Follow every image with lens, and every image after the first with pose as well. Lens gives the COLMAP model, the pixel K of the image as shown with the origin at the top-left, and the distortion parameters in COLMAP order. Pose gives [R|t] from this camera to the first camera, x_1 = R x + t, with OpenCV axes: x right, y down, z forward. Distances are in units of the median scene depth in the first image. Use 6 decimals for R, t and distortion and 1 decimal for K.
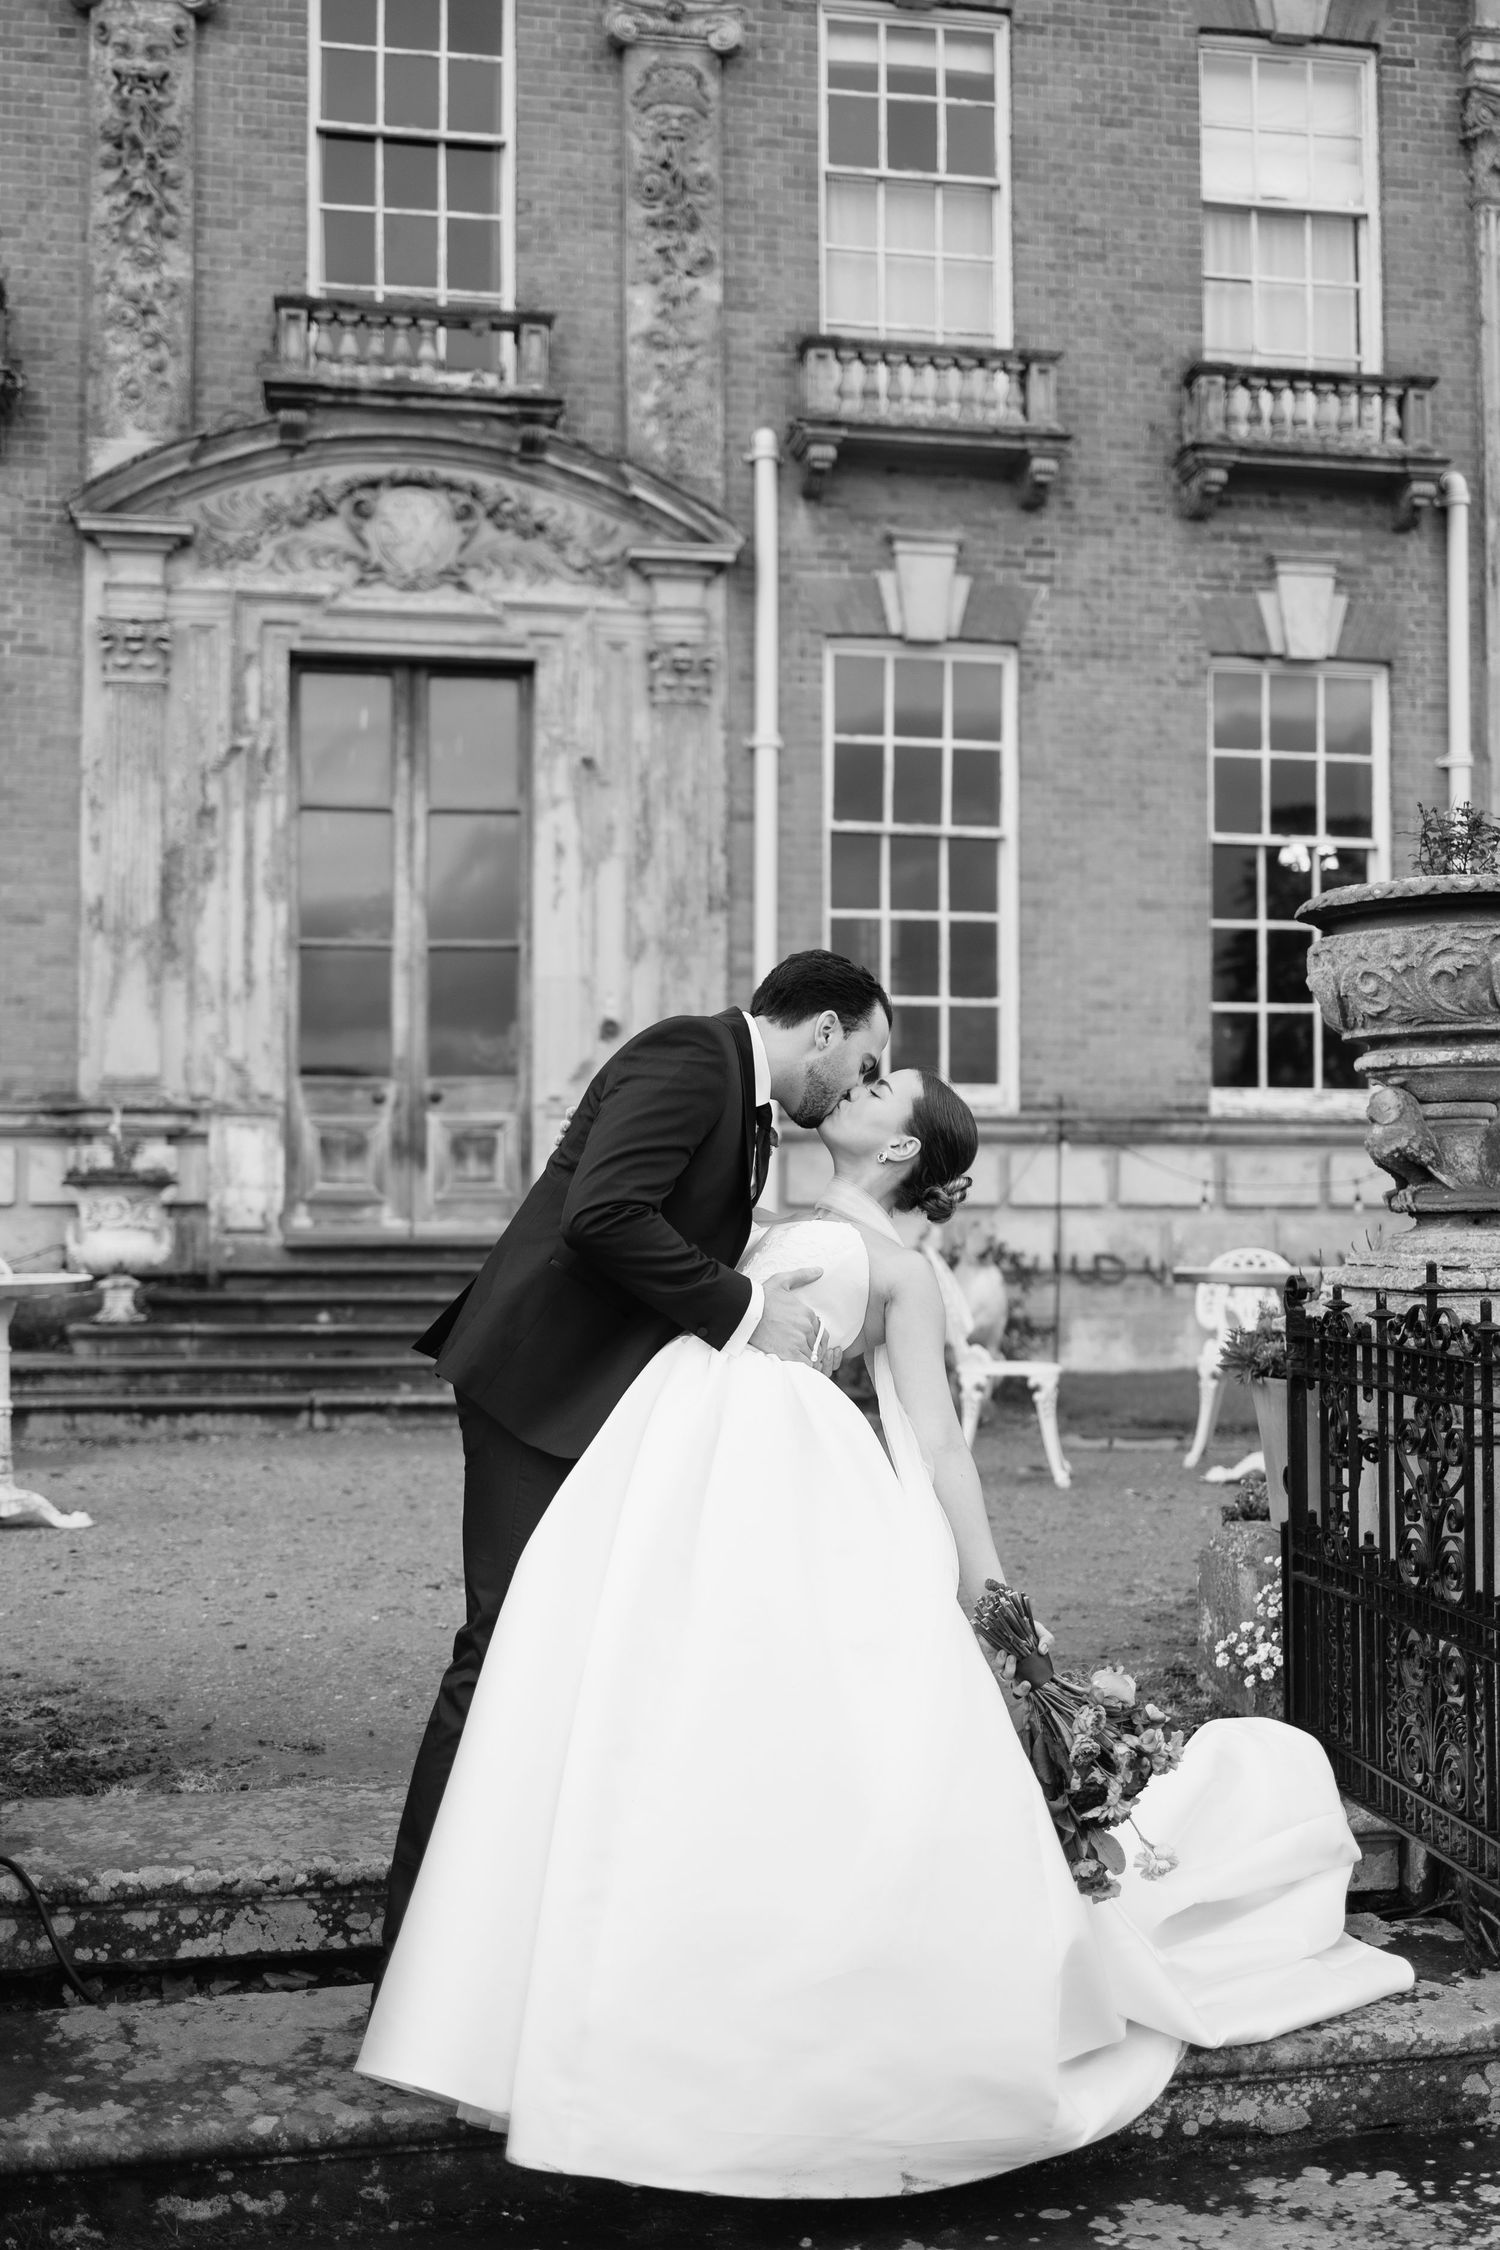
lens RADIAL K [[2521.2, 0, 780.0], [0, 2521.2, 1099.8], [0, 0, 1]] dist [0.015141, 0.021842]
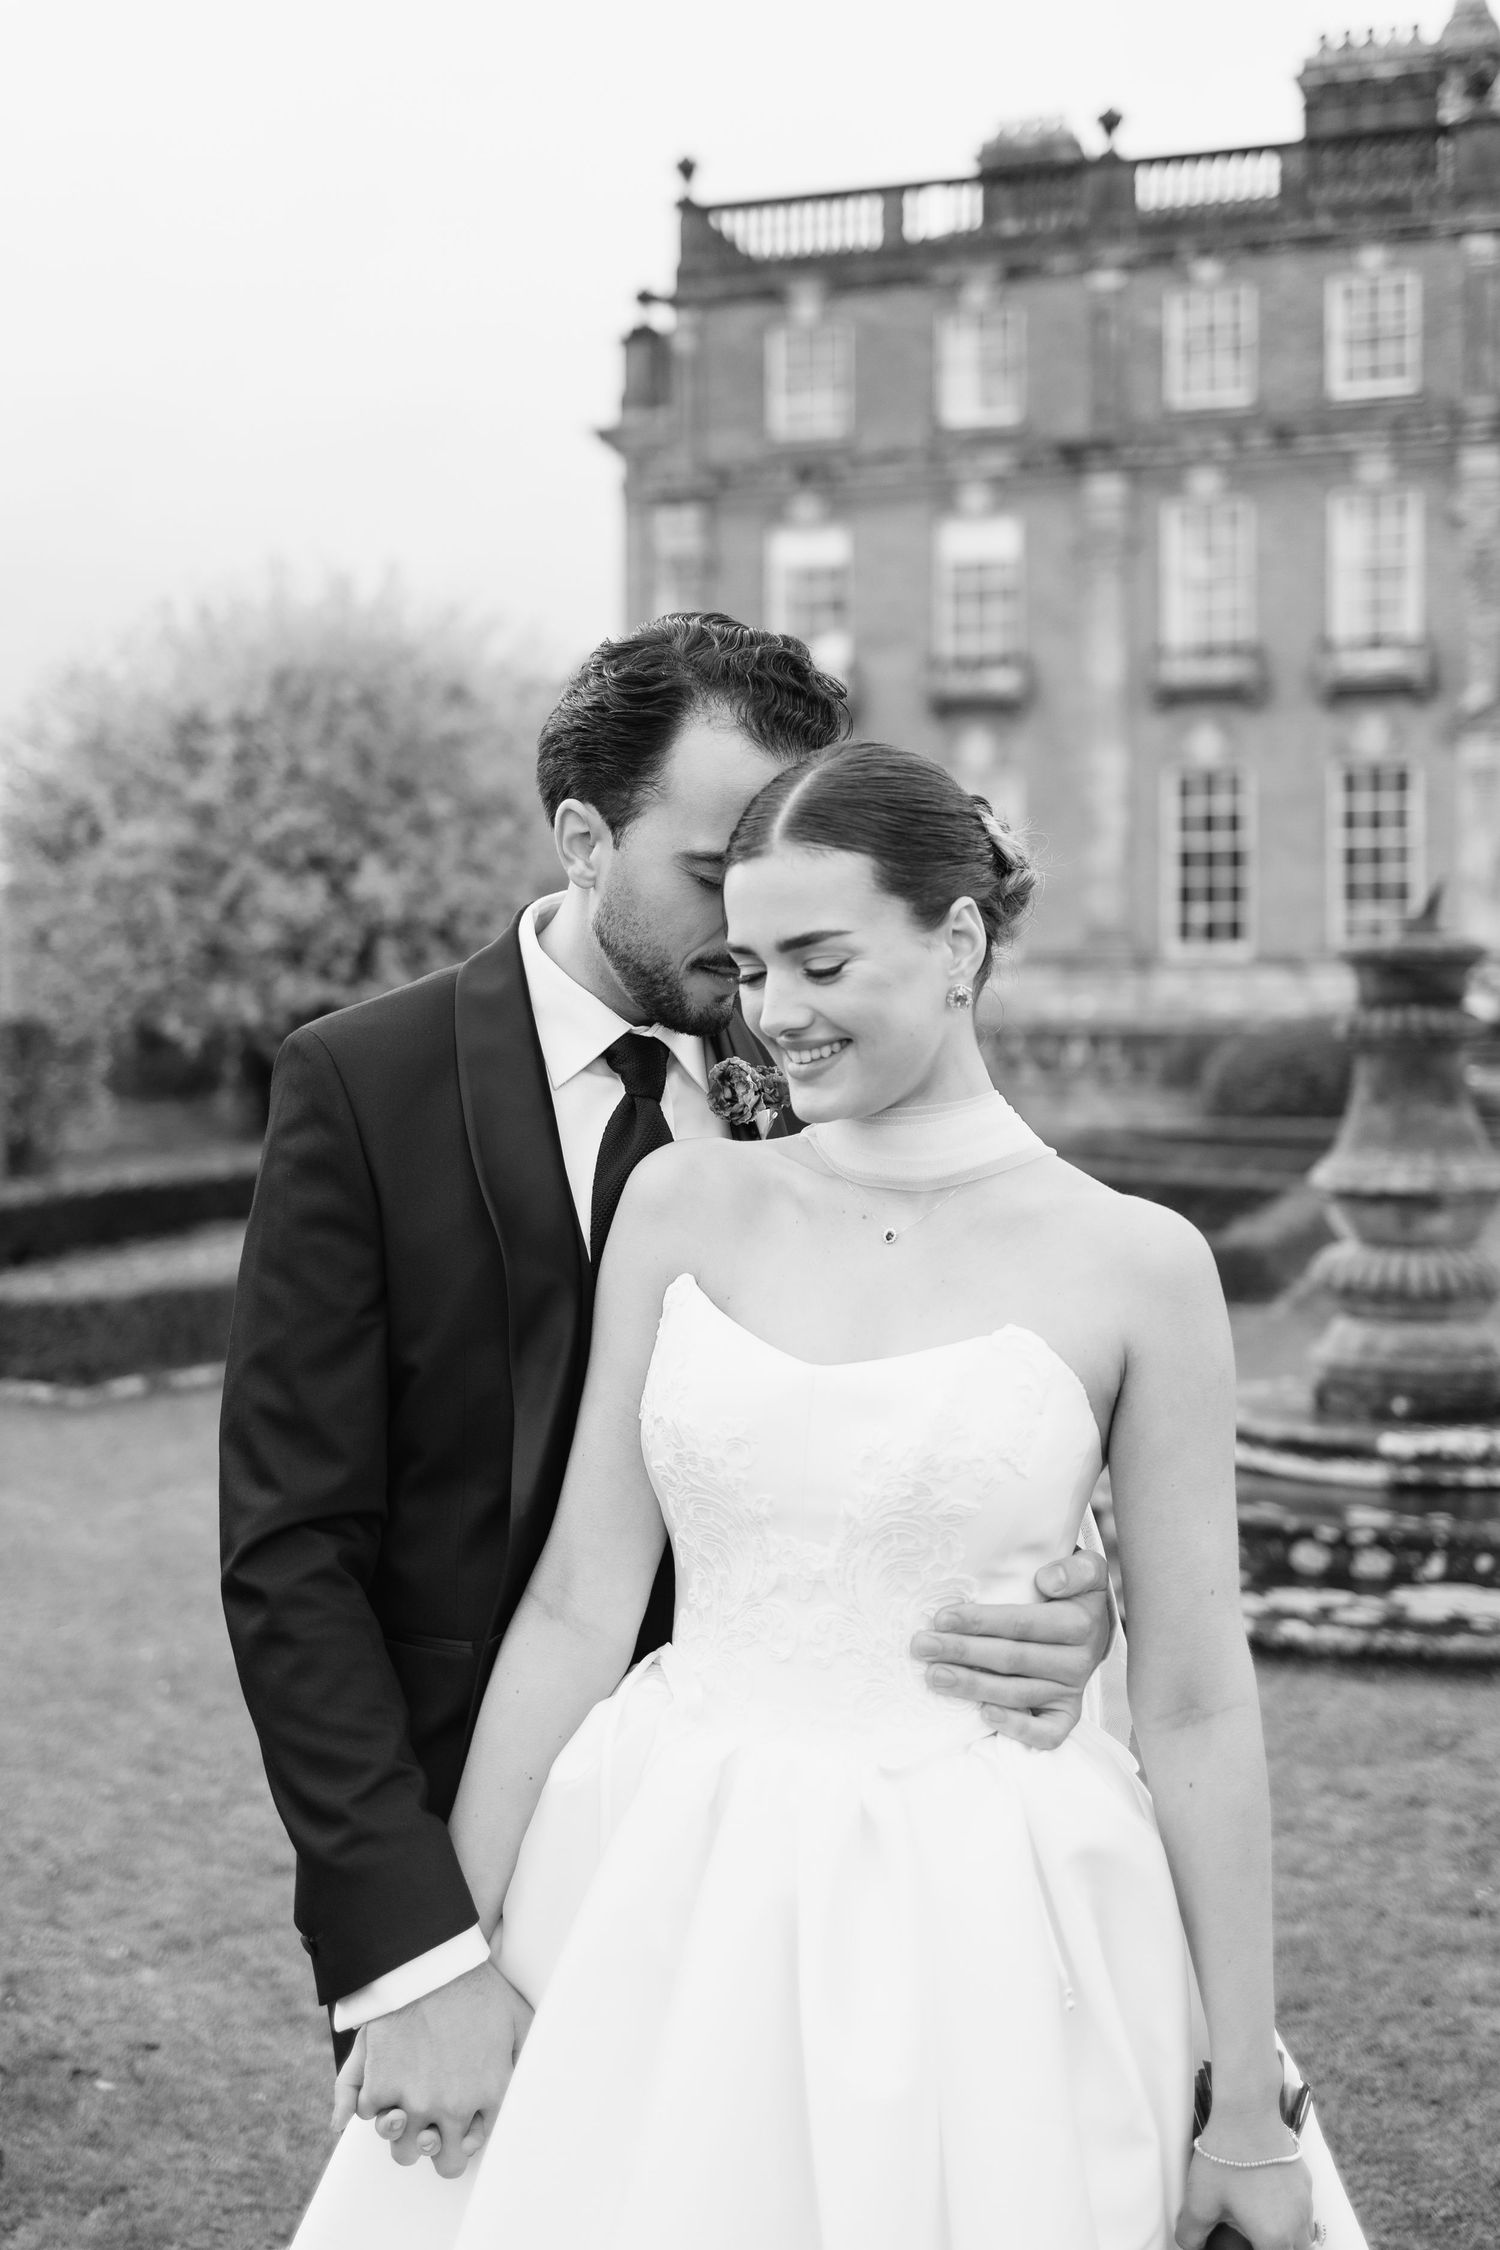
lens RADIAL K [[2593.4, 0, 740.1], [0, 2593.4, 1004.6], [0, 0, 1]] dist [0.005866, 0.014363]
pose [[0.867200, -0.003438, -0.497948, 0.383779], [0.022526, 0.999223, 0.032331, -0.047892], [0.497450, -0.039254, 0.866604, -1.589705]]
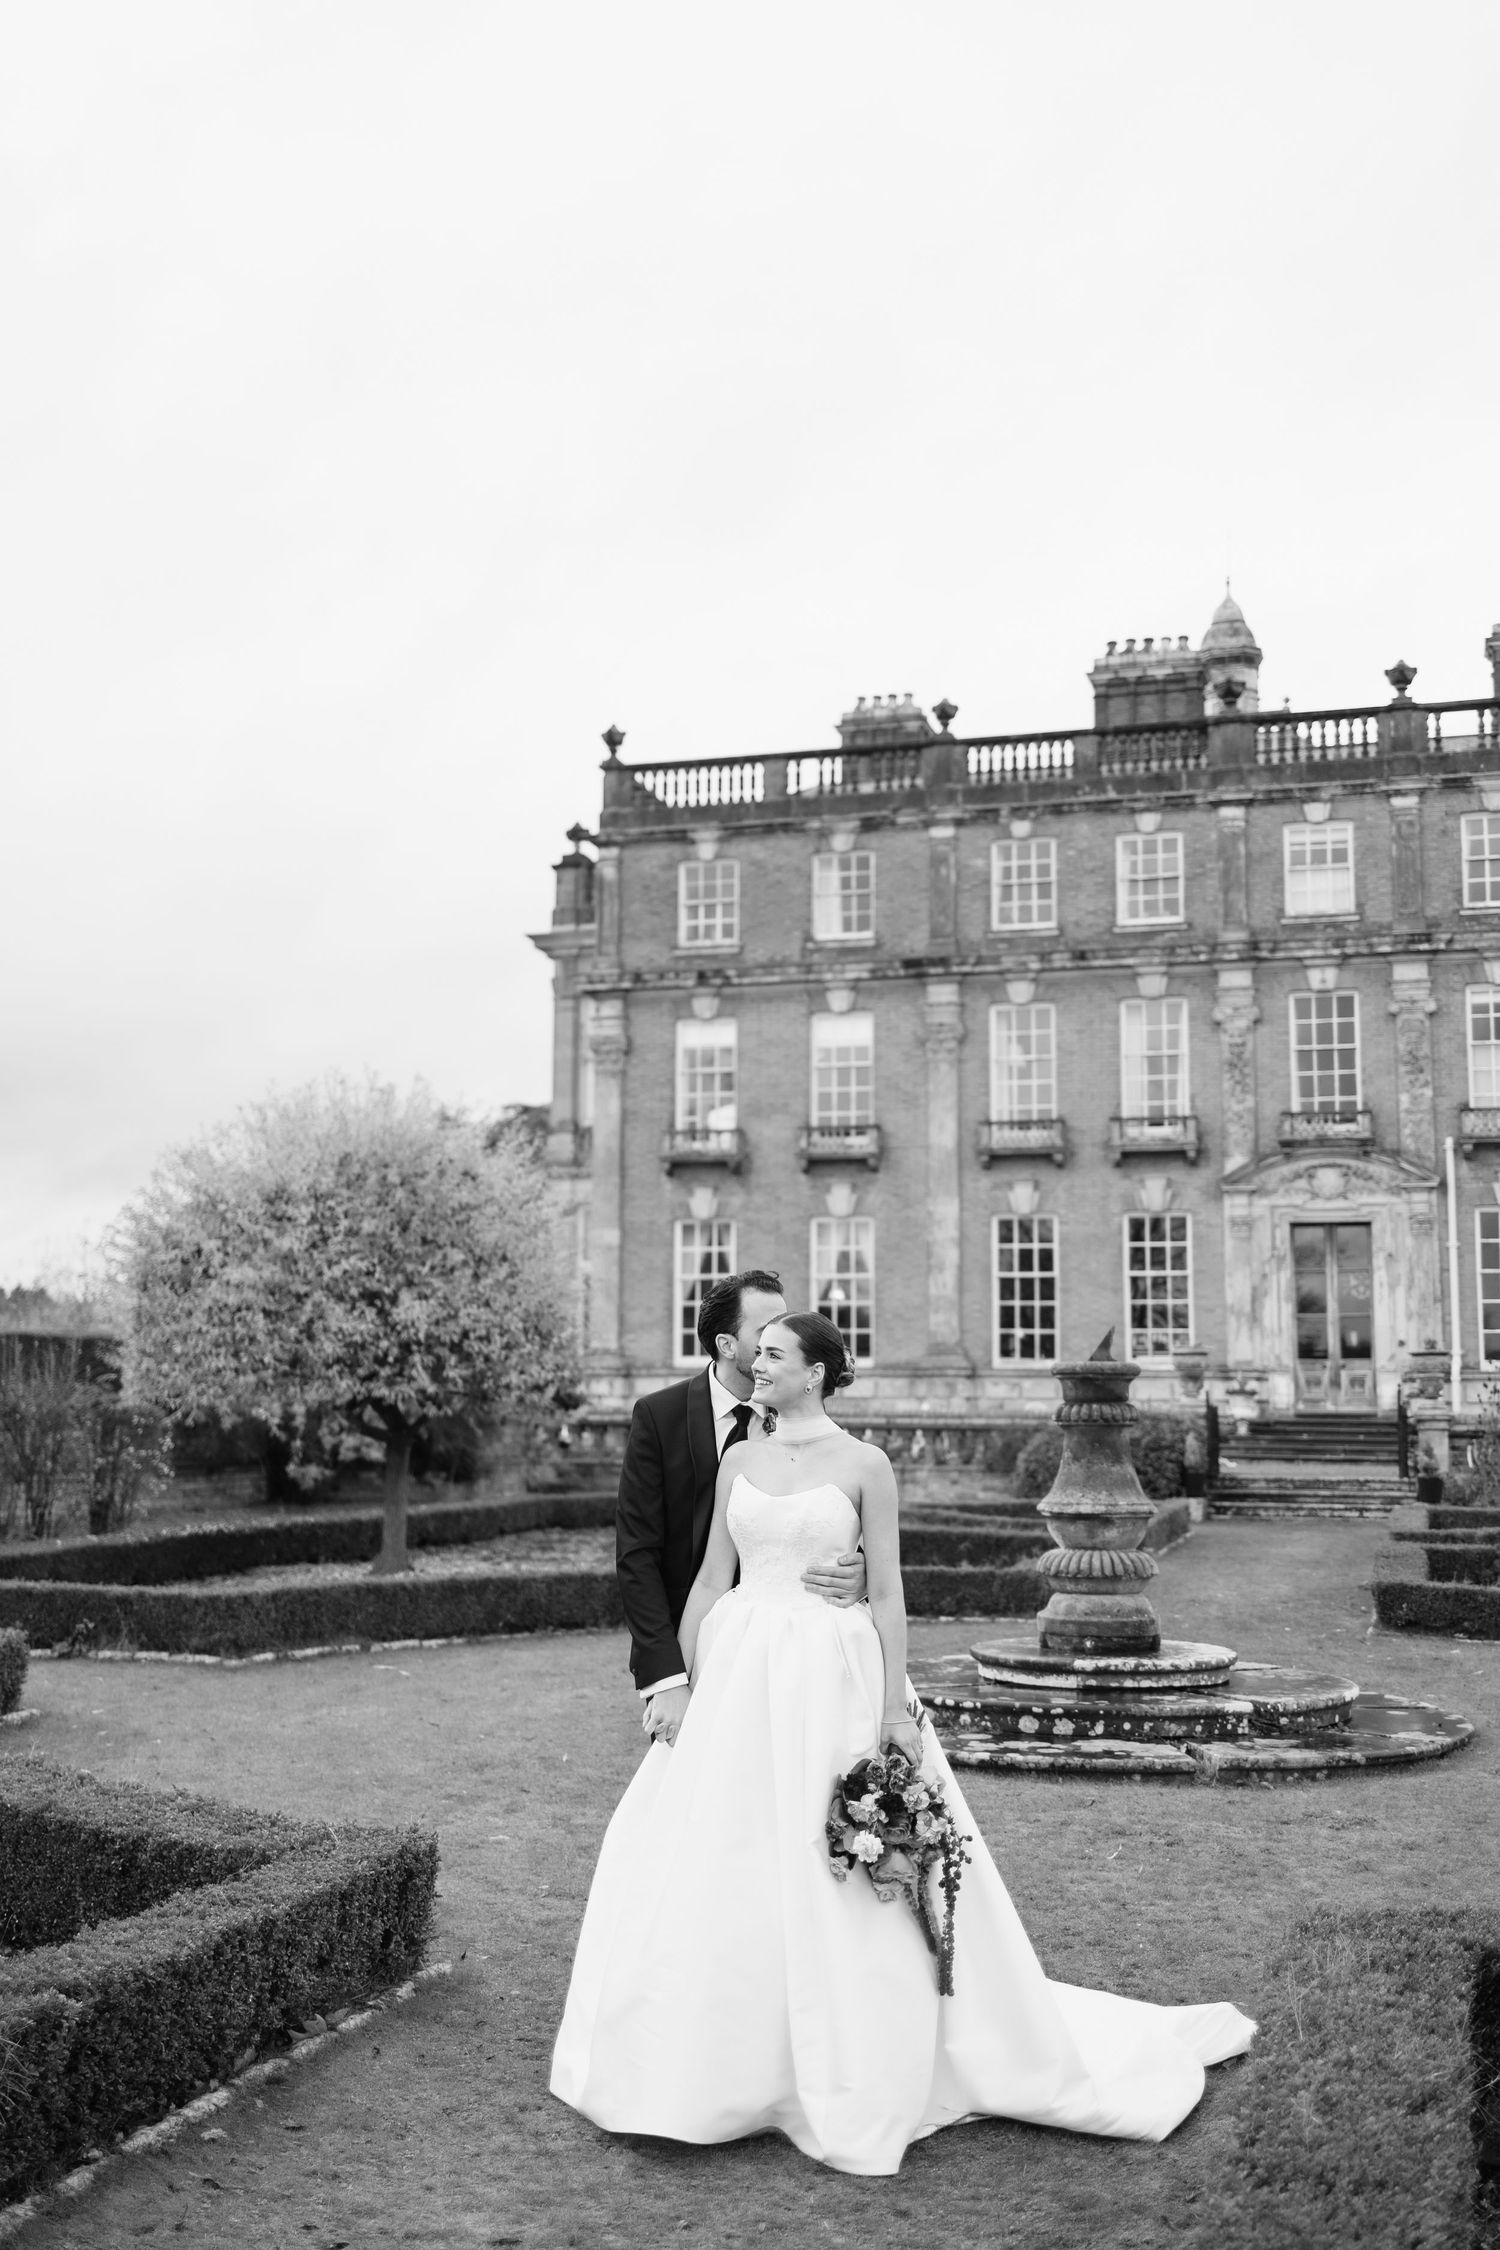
lens RADIAL K [[2276.1, 0, 727.8], [0, 2276.1, 1098.7], [0, 0, 1]] dist [0.022582, -0.006288]
pose [[0.887461, -0.056991, -0.457346, 0.479393], [0.011992, 0.994845, -0.100699, -0.053382], [0.460728, 0.083882, 0.883569, -1.795724]]
